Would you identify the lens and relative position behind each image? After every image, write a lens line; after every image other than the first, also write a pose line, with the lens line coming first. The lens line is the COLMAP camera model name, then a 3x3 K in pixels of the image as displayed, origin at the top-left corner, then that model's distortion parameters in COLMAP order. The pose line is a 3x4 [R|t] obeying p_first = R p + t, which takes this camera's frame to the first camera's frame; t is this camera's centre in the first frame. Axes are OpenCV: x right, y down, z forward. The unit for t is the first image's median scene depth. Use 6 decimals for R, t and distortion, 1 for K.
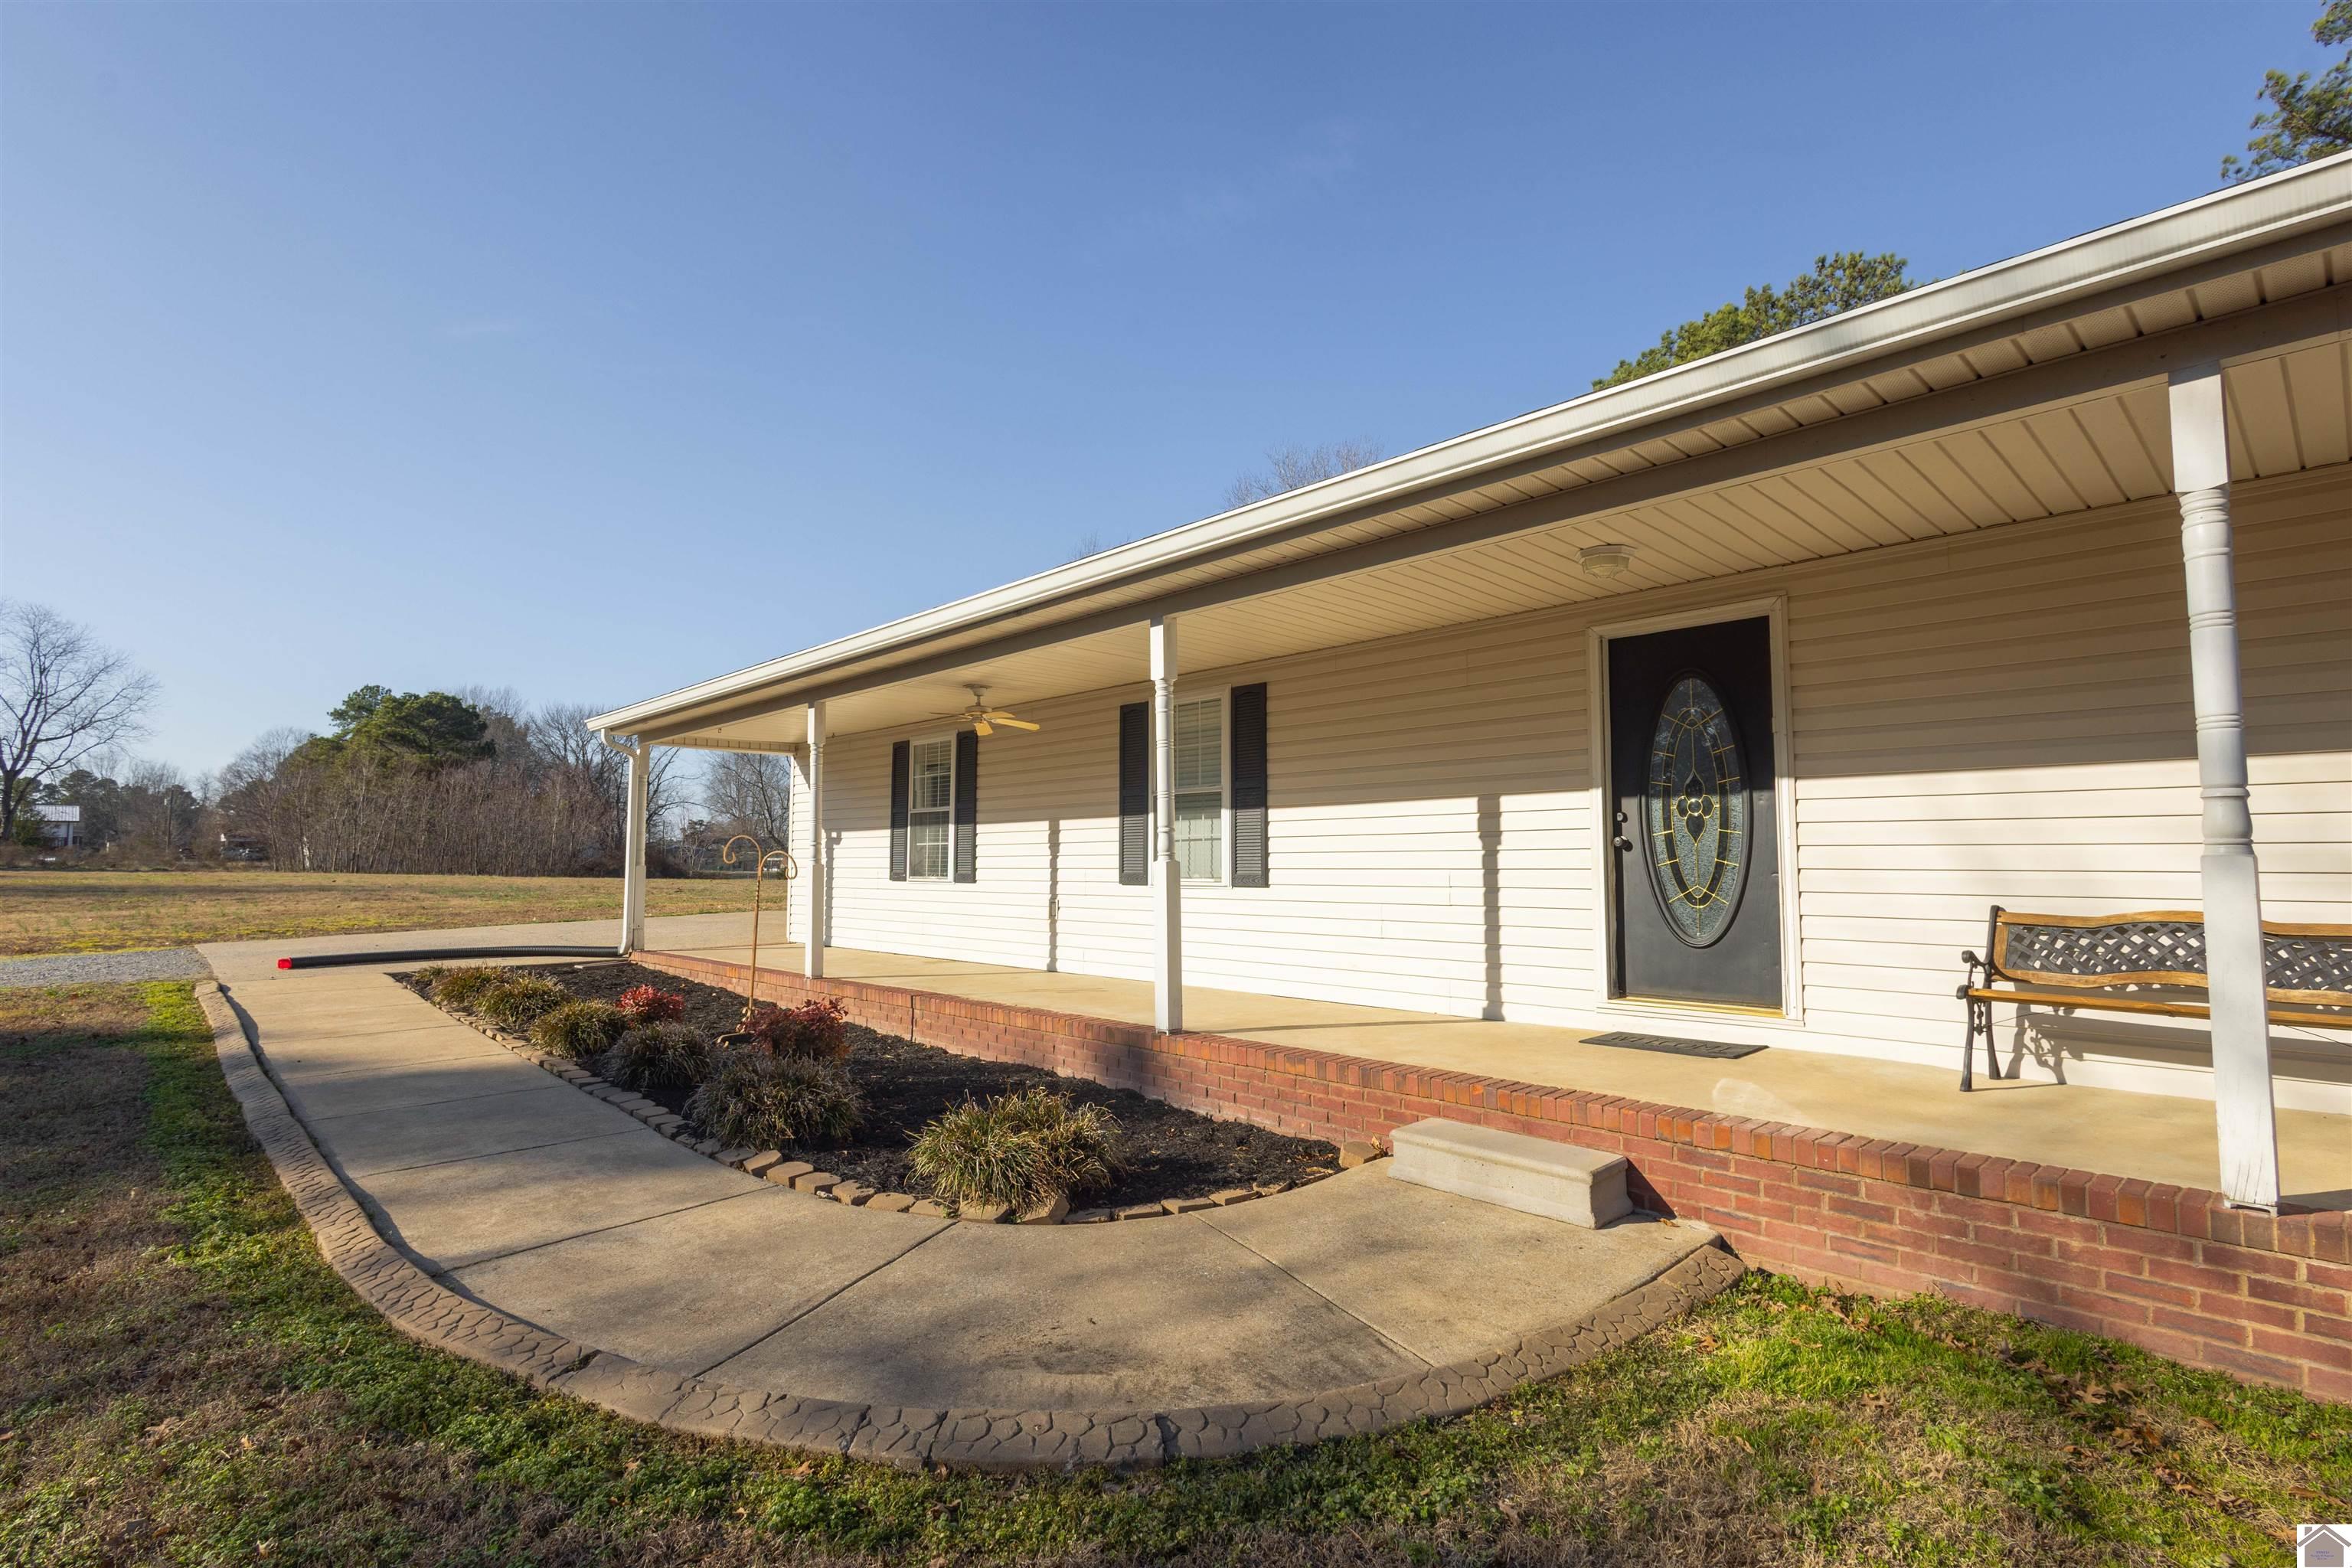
lens RADIAL K [[1132.8, 0, 1176.0], [0, 1132.8, 784.0], [0, 0, 1]] dist [0.007975, -0.001761]
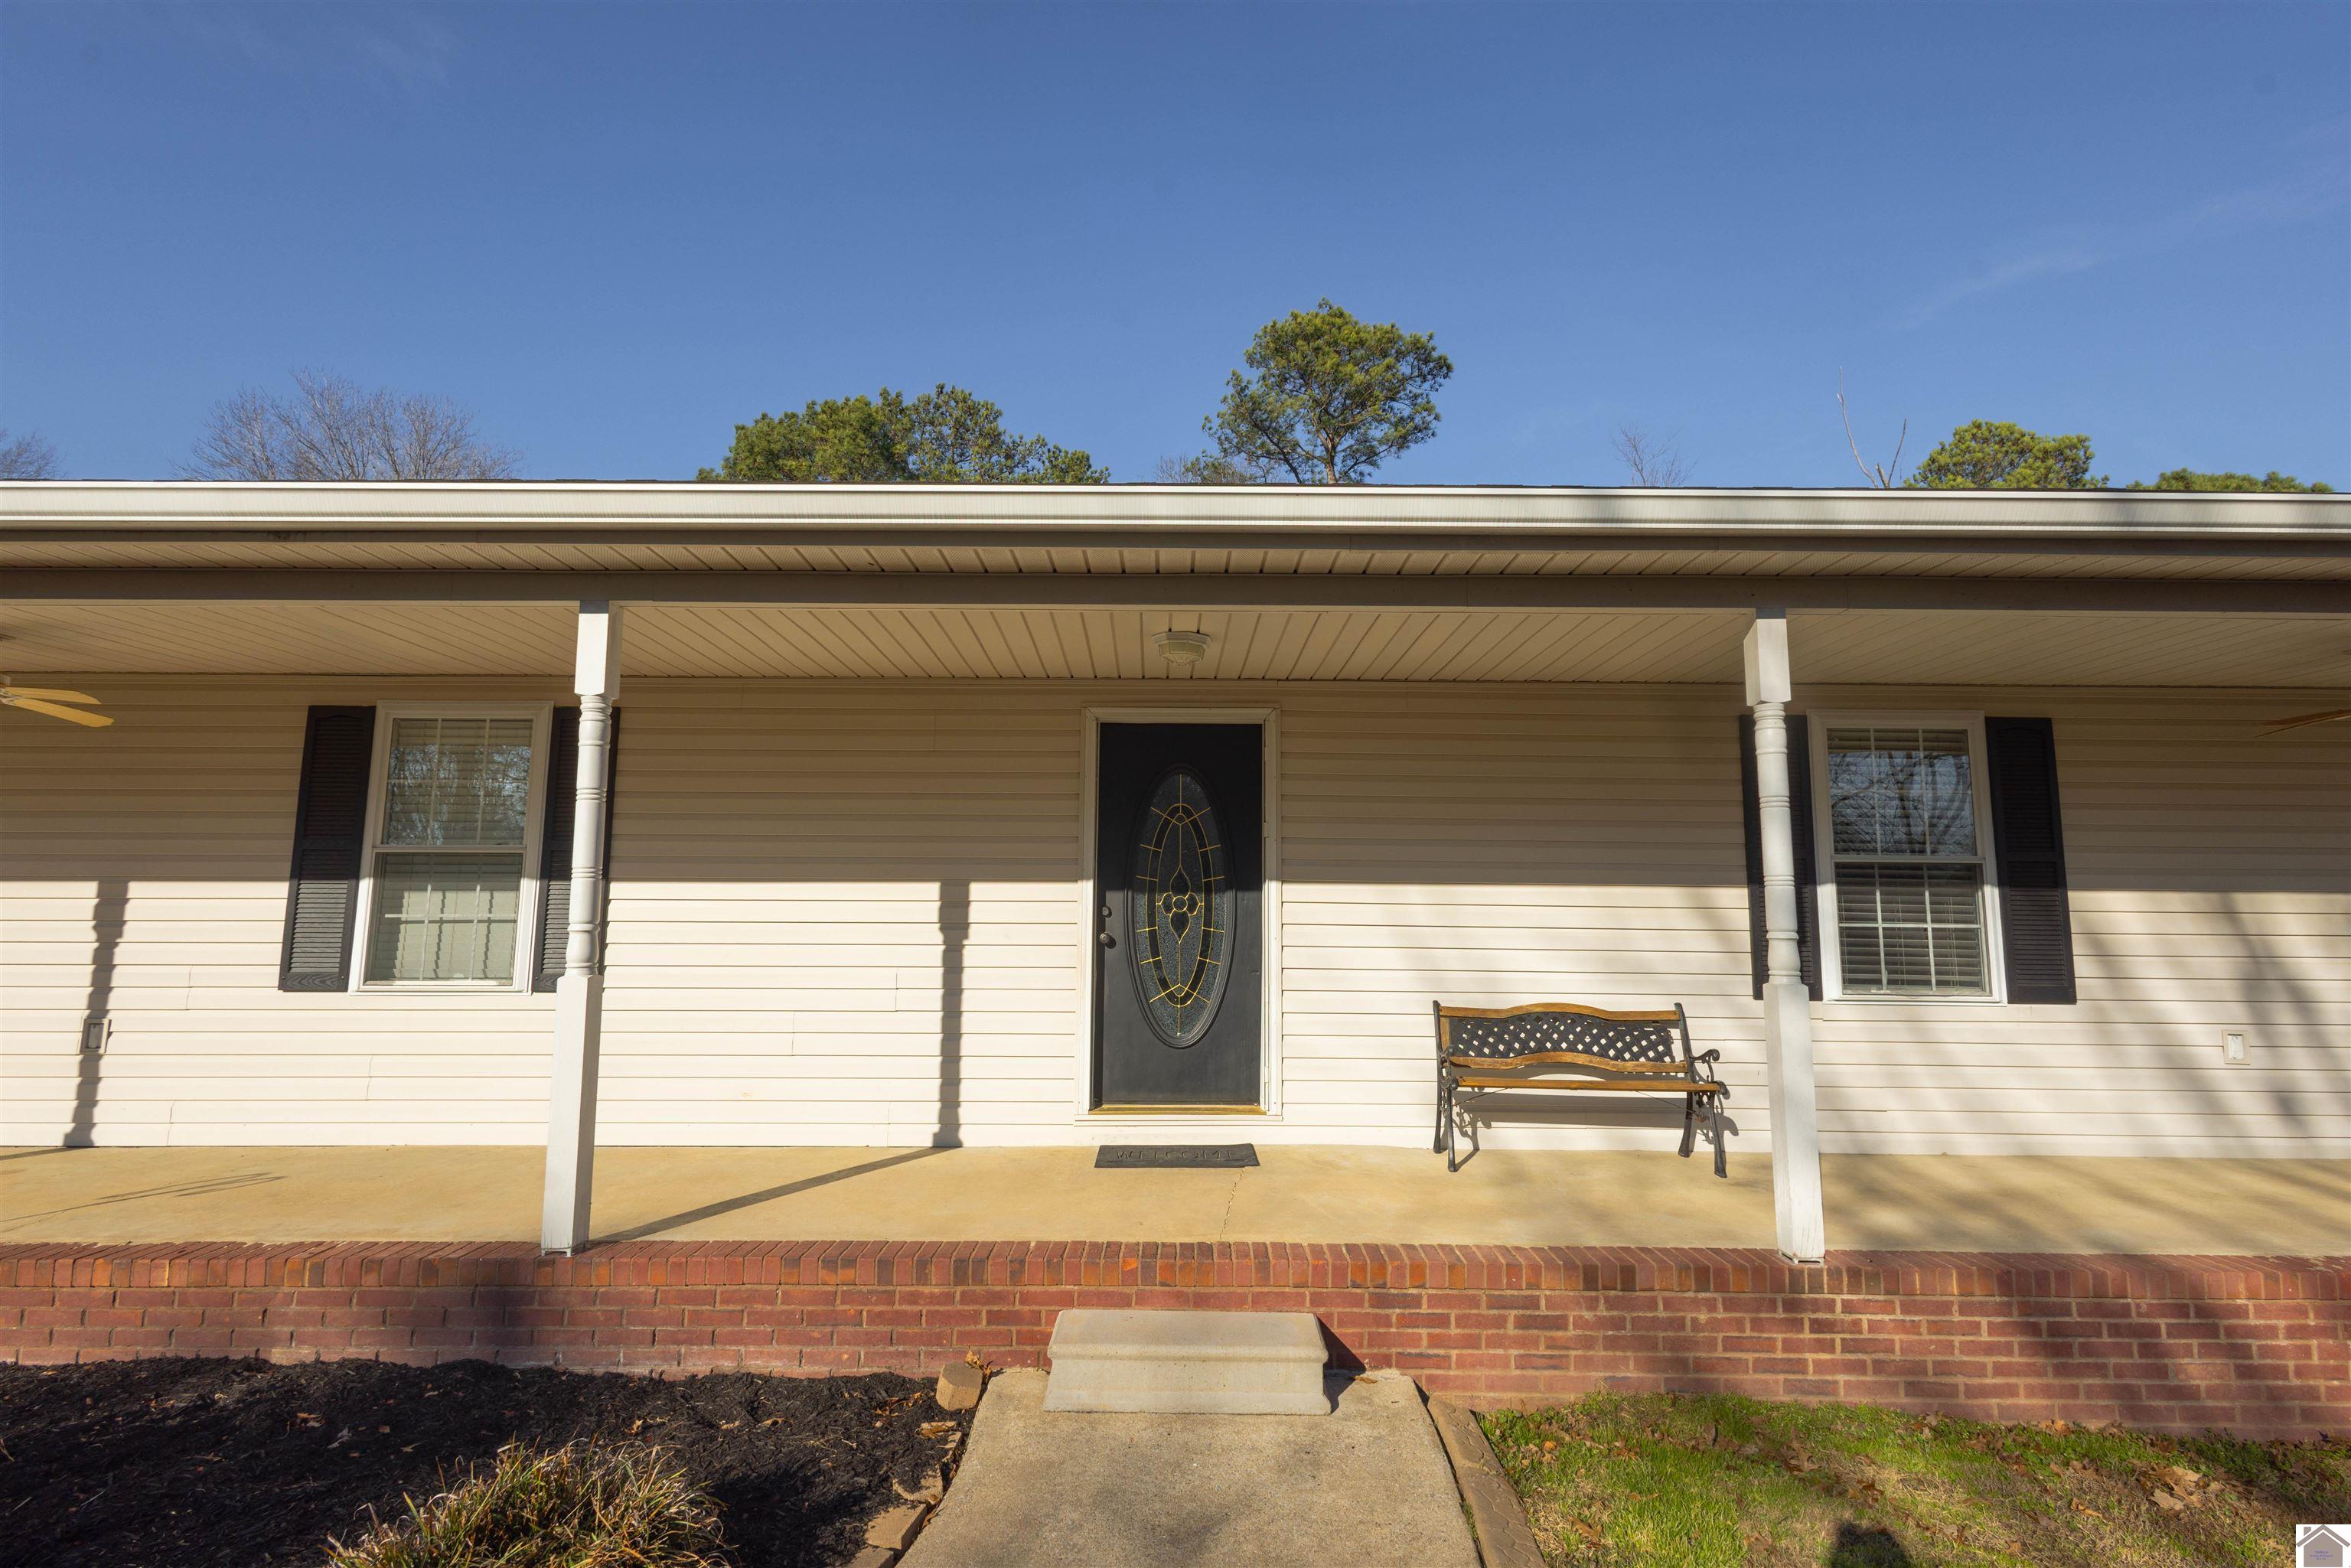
lens RADIAL K [[1109.6, 0, 1175.5], [0, 1109.6, 784.0], [0, 0, 1]] dist [0.012106, -0.000446]
pose [[0.679559, 0.089301, 0.728166, -0.253985], [-0.060298, 0.996004, -0.065875, -0.019627], [-0.731139, 0.000859, 0.682228, 0.329688]]
